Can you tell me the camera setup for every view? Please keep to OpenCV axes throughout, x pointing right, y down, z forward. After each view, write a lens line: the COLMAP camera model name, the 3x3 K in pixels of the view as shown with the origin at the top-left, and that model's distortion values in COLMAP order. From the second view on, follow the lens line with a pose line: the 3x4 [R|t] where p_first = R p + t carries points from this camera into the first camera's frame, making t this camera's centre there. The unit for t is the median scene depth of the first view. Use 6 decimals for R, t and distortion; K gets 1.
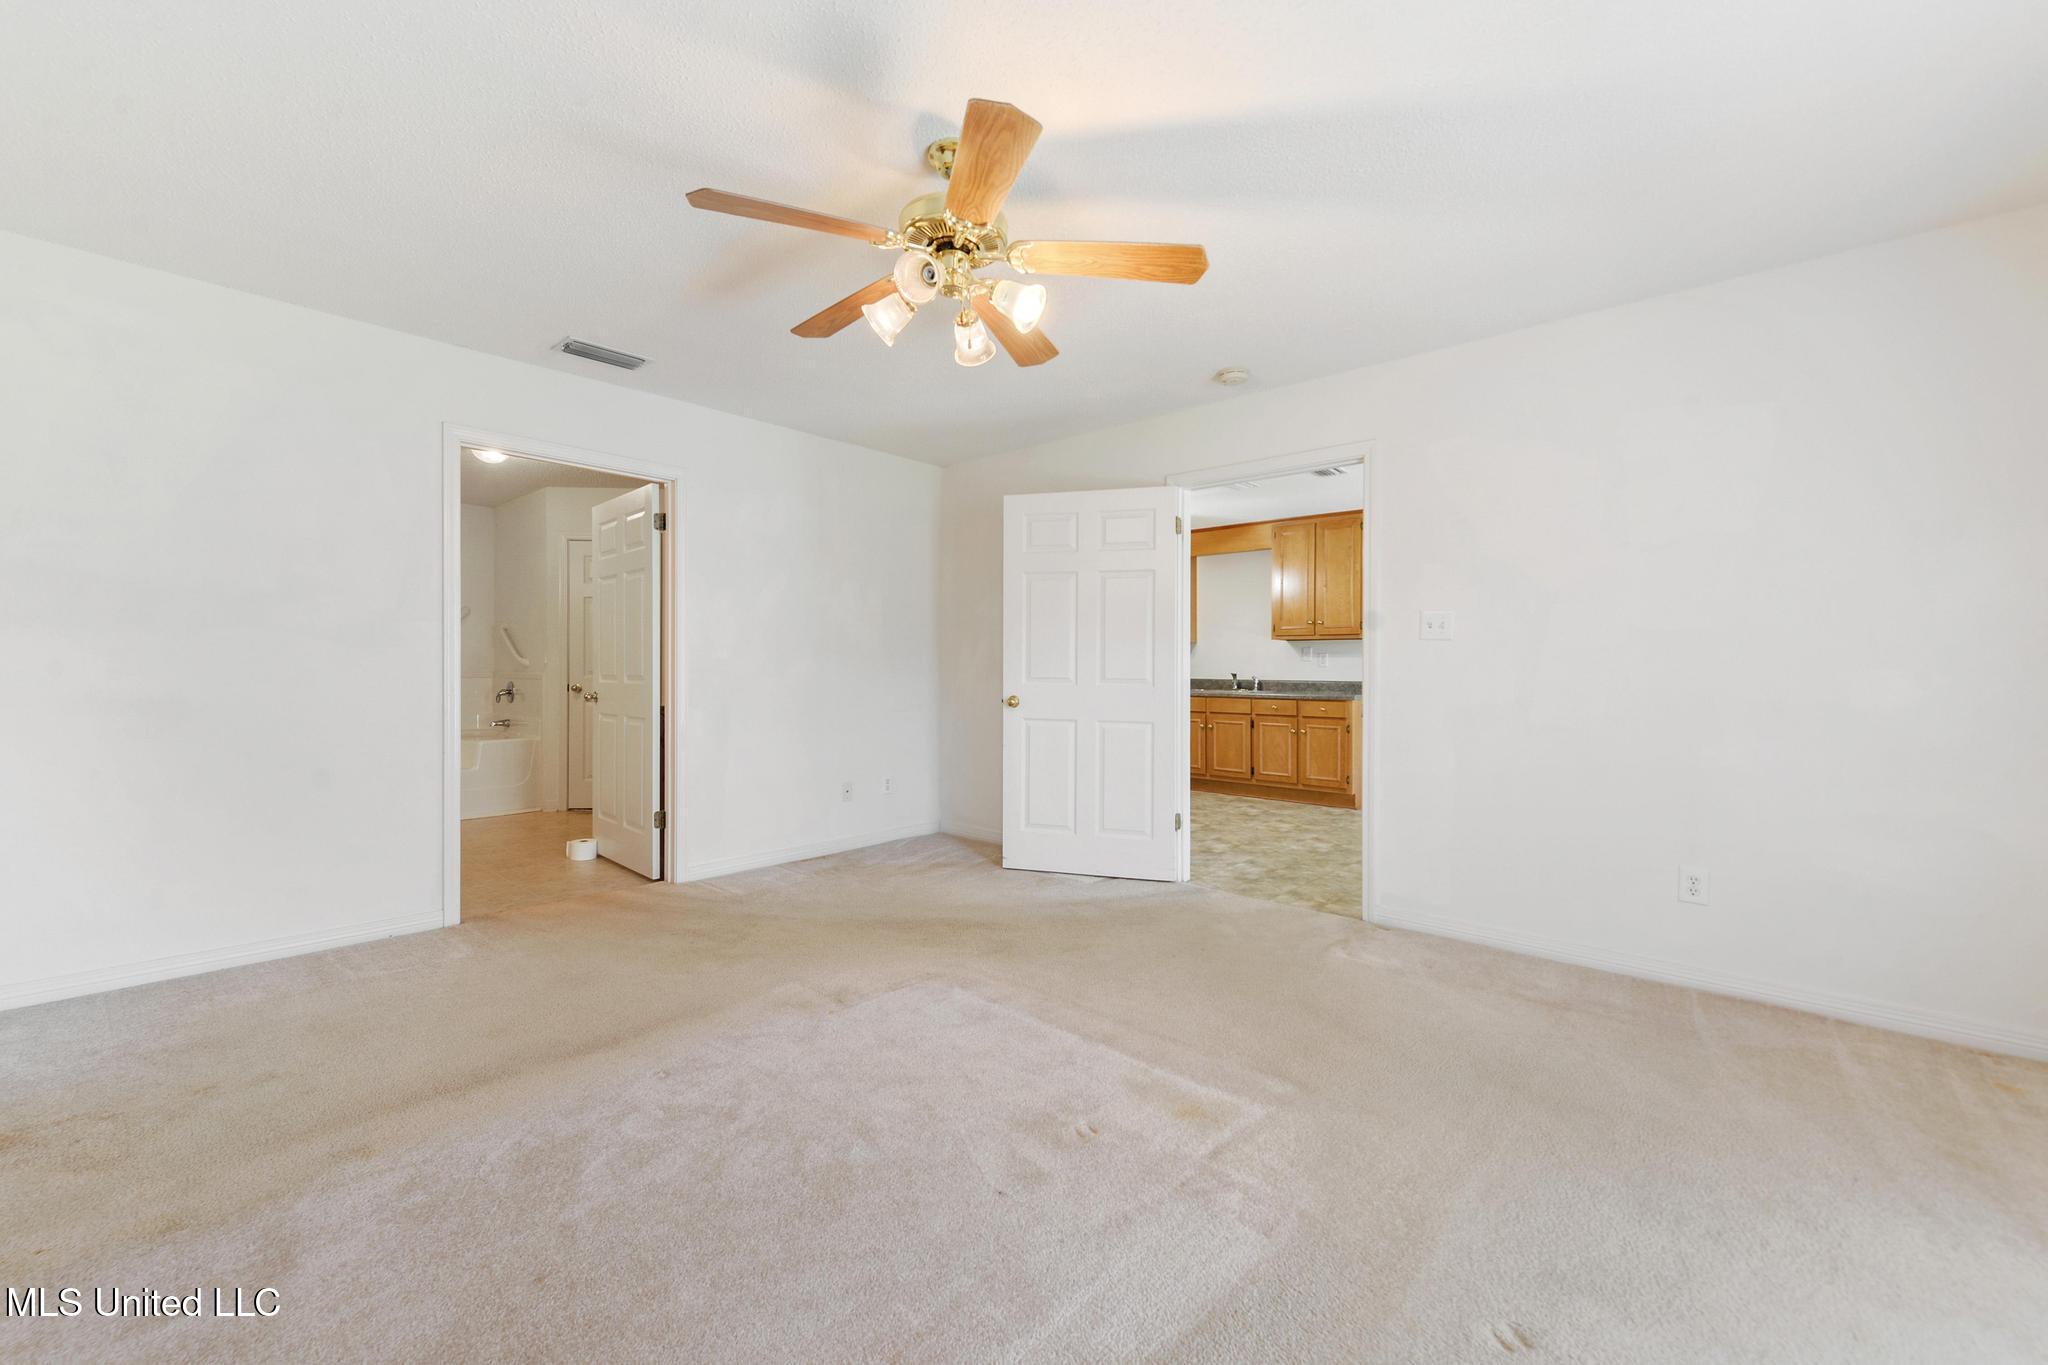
lens RADIAL K [[821.3, 0, 1016.1], [0, 821.3, 675.3], [0, 0, 1]] dist [0.001174, 0.000019]
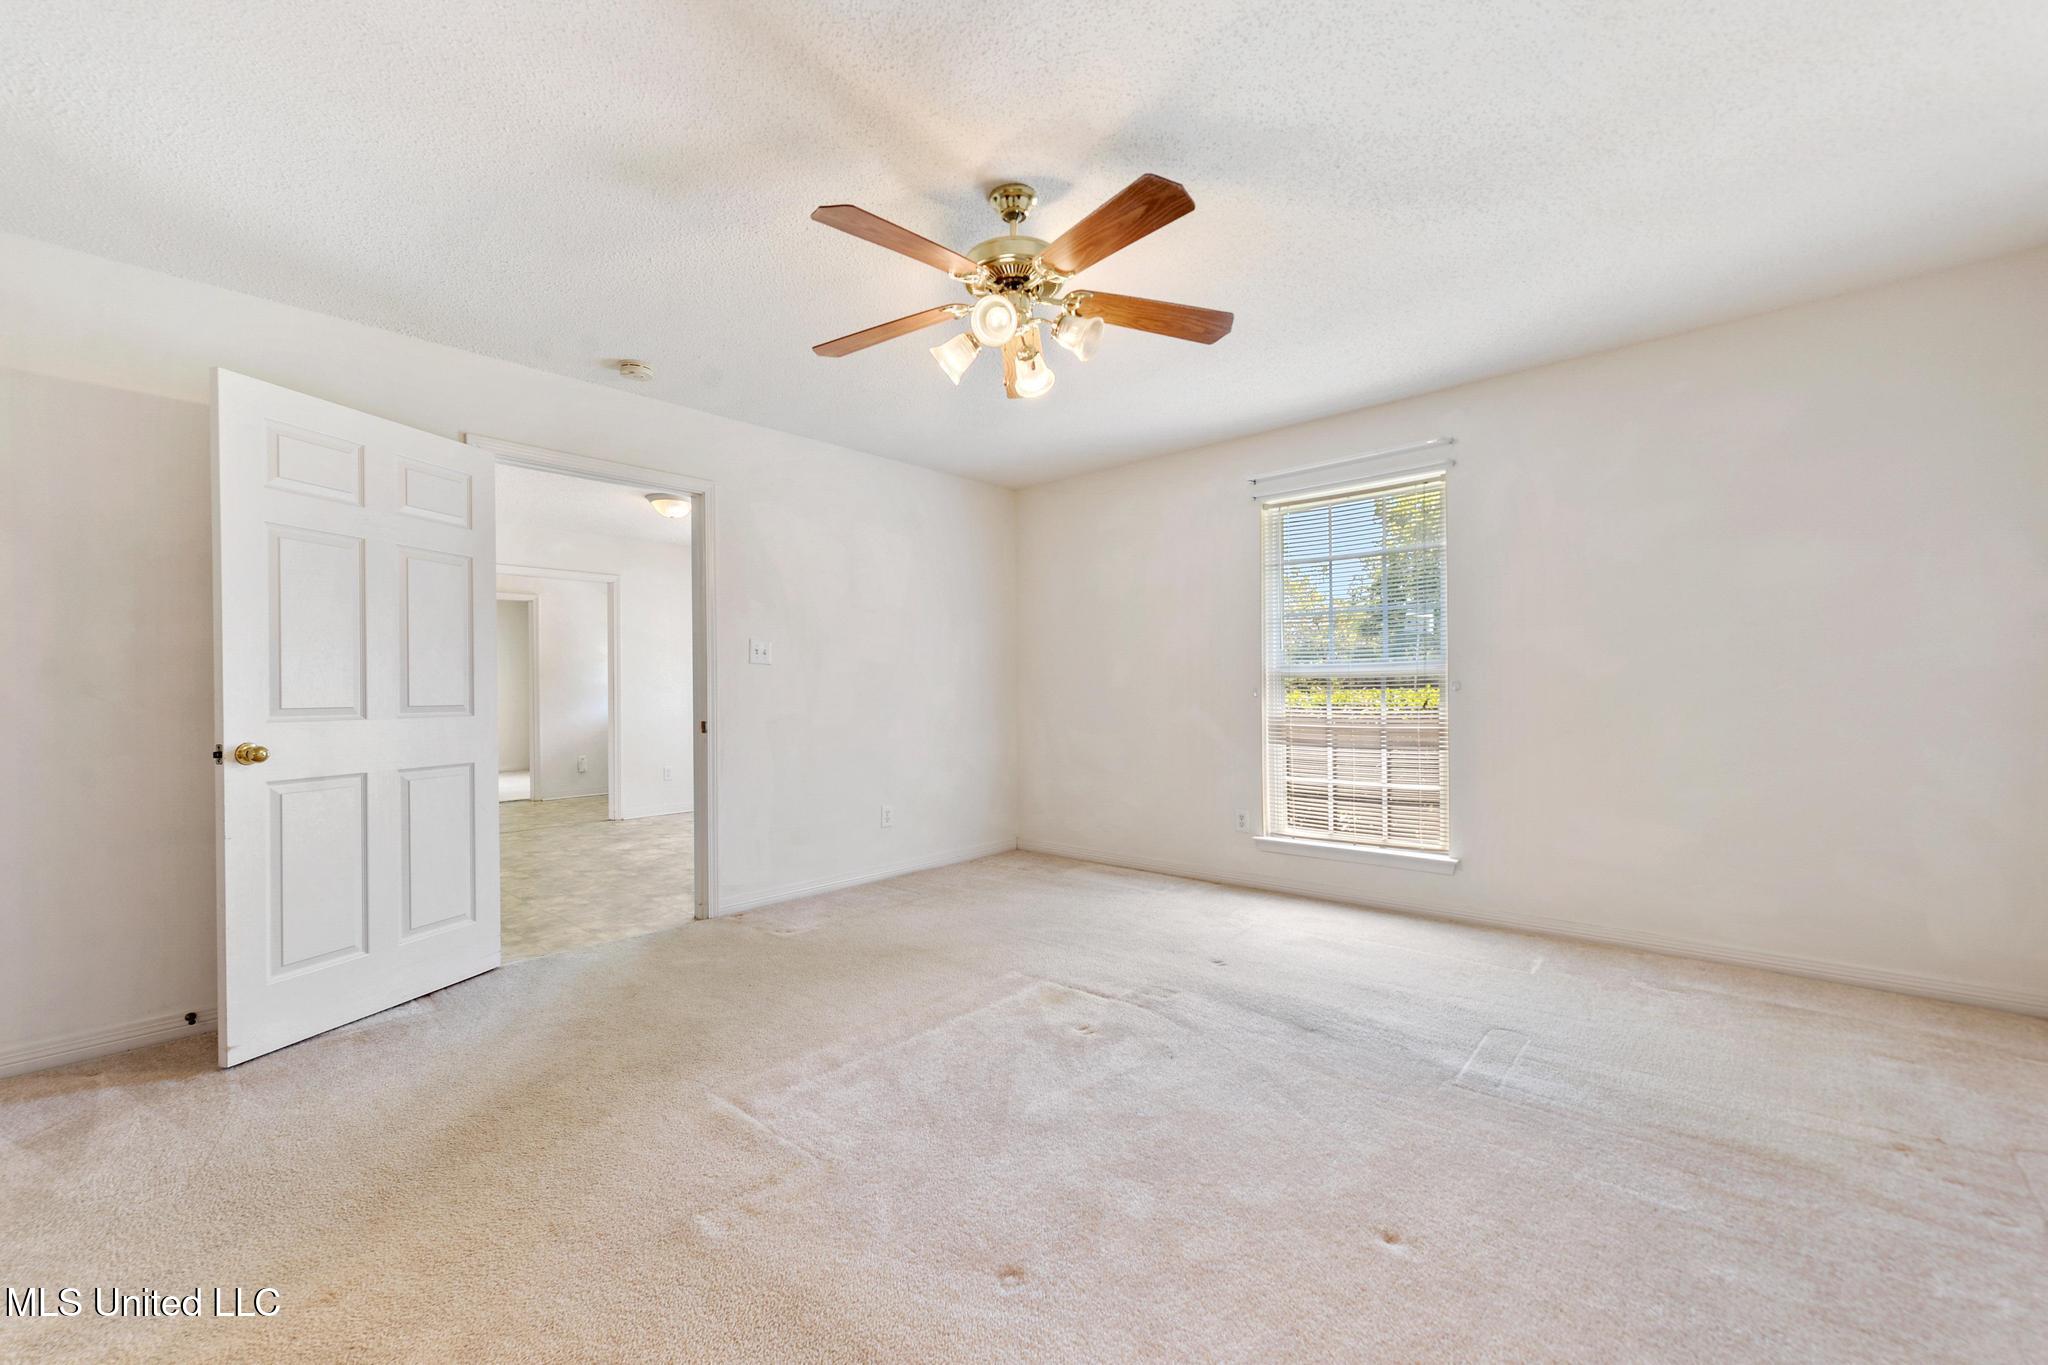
lens RADIAL K [[821.3, 0, 1013.4], [0, 821.3, 689.3], [0, 0, 1]] dist [0.001174, 0.000019]
pose [[-0.008953, -0.007211, 0.999934, -0.705319], [0.015082, 0.999859, 0.007345, -0.009053], [-0.999846, 0.015147, -0.008843, 0.629144]]
